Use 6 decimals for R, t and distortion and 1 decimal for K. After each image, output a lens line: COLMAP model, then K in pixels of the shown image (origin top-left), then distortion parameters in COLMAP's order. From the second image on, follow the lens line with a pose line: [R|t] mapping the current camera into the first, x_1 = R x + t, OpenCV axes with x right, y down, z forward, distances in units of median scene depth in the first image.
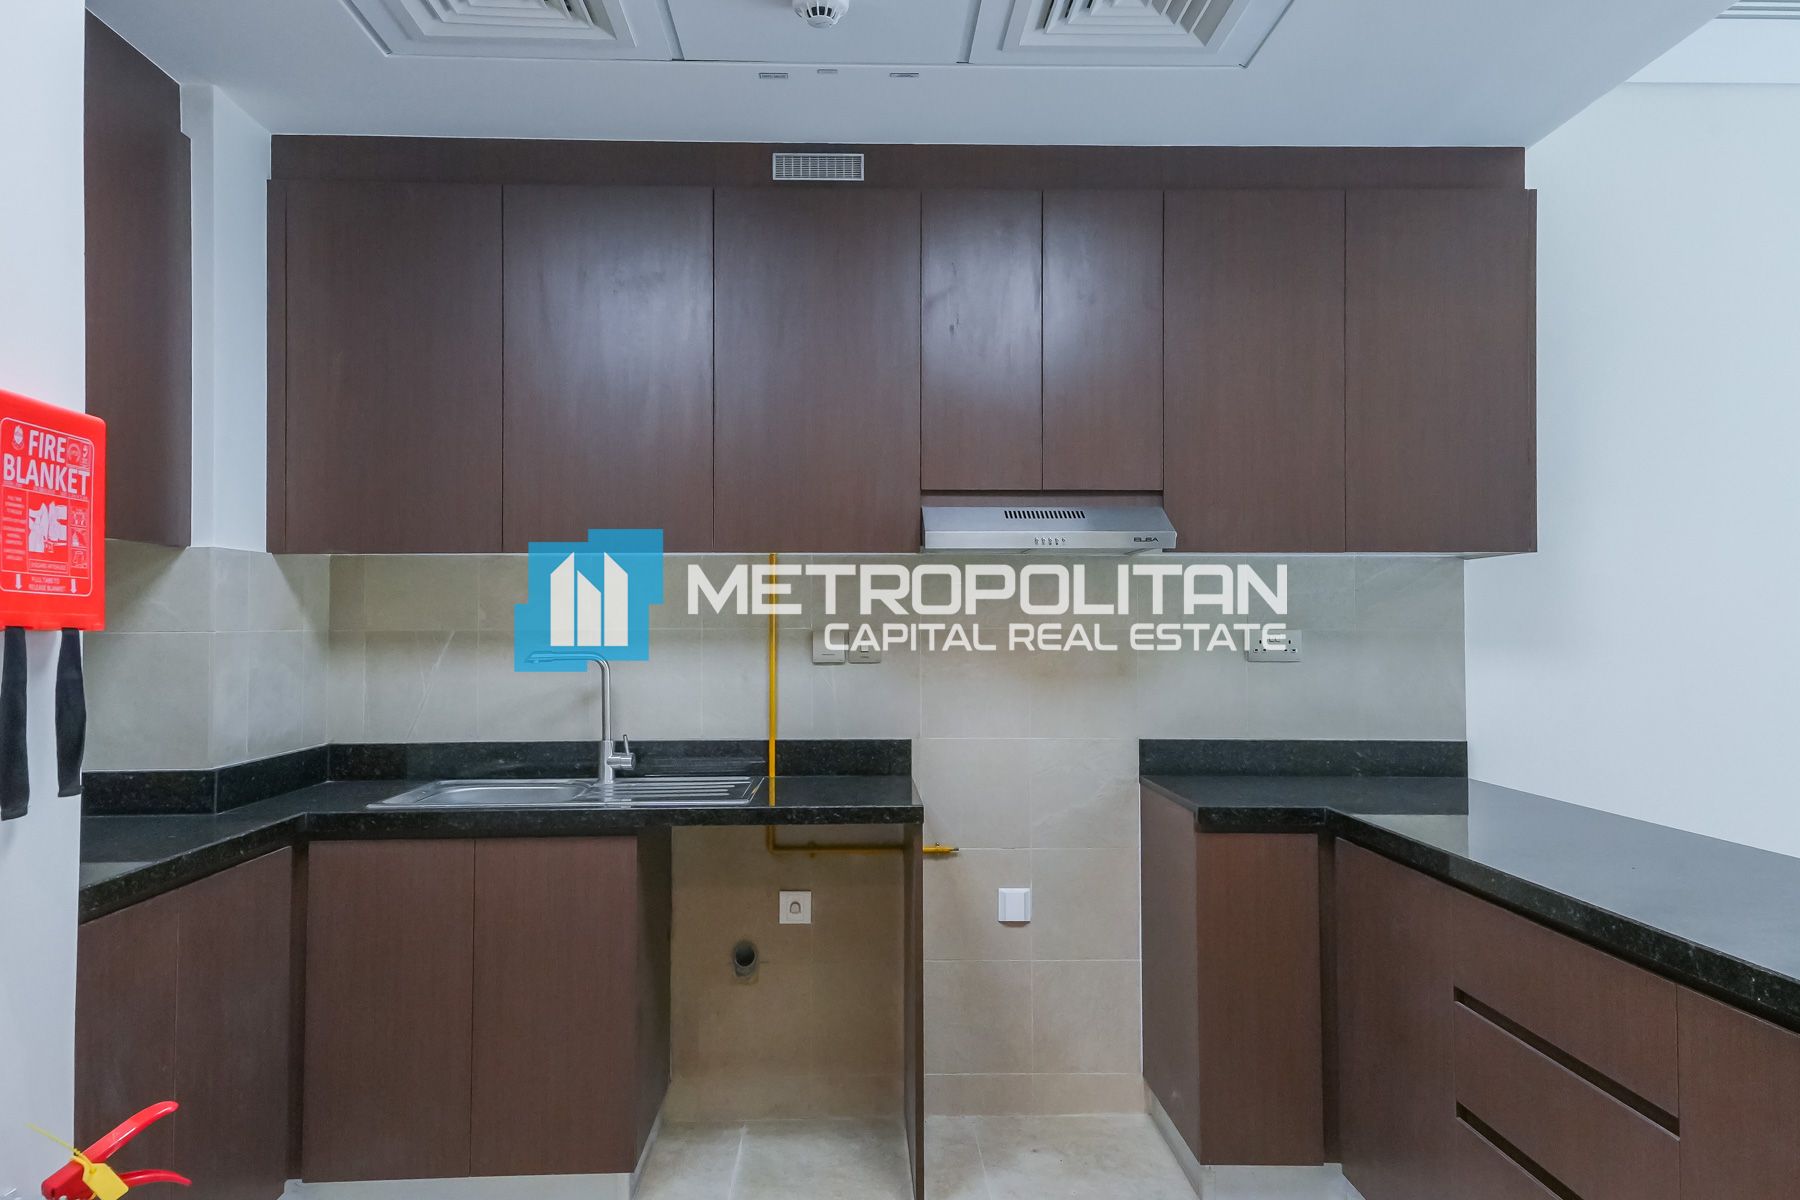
lens RADIAL K [[1287.0, 0, 894.7], [0, 1287.0, 594.6], [0, 0, 1]] dist [0.062456, 0.000621]
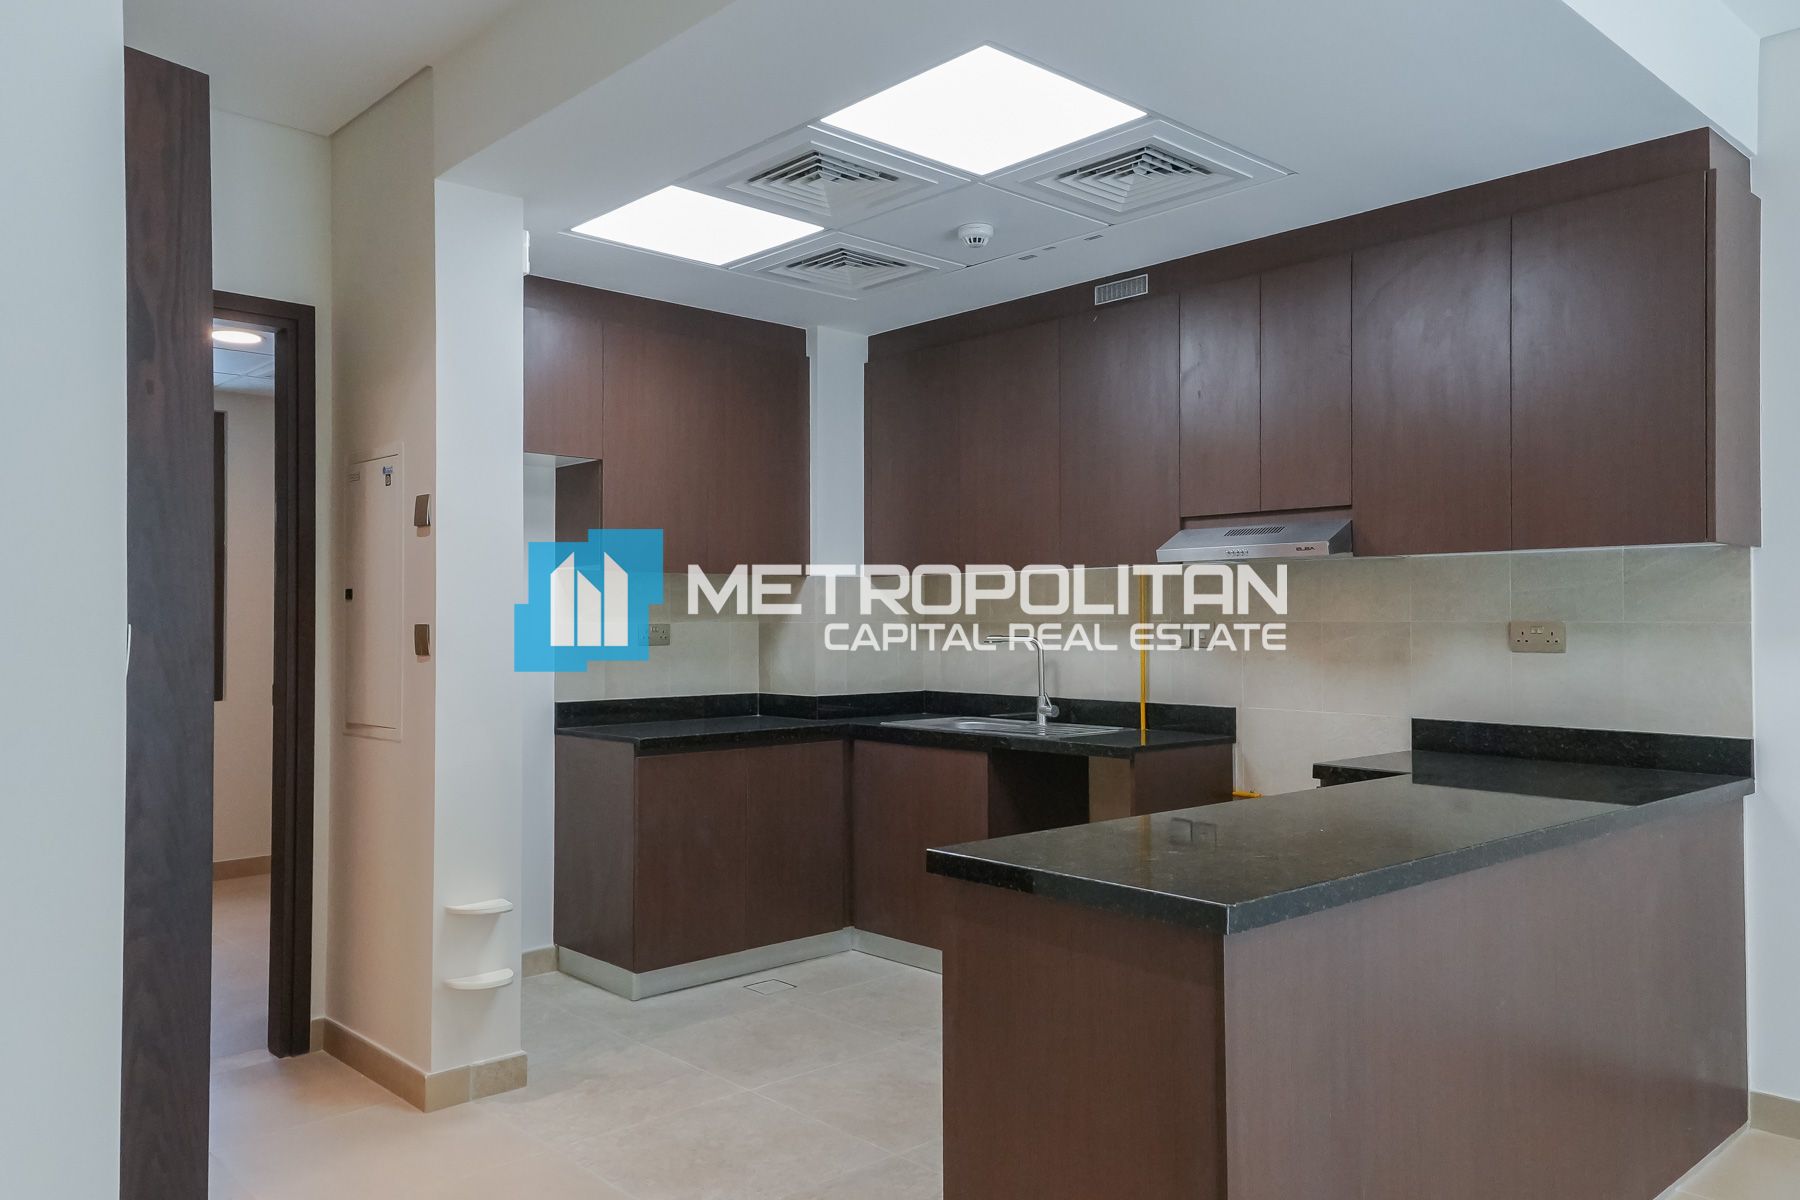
lens RADIAL K [[1287.0, 0, 860.9], [0, 1287.0, 607.2], [0, 0, 1]] dist [0.062456, 0.000621]
pose [[0.653502, -0.008601, -0.756876, 0.763185], [0.020134, 0.999779, 0.006023, -0.002442], [0.756657, -0.019175, 0.653531, -0.122618]]
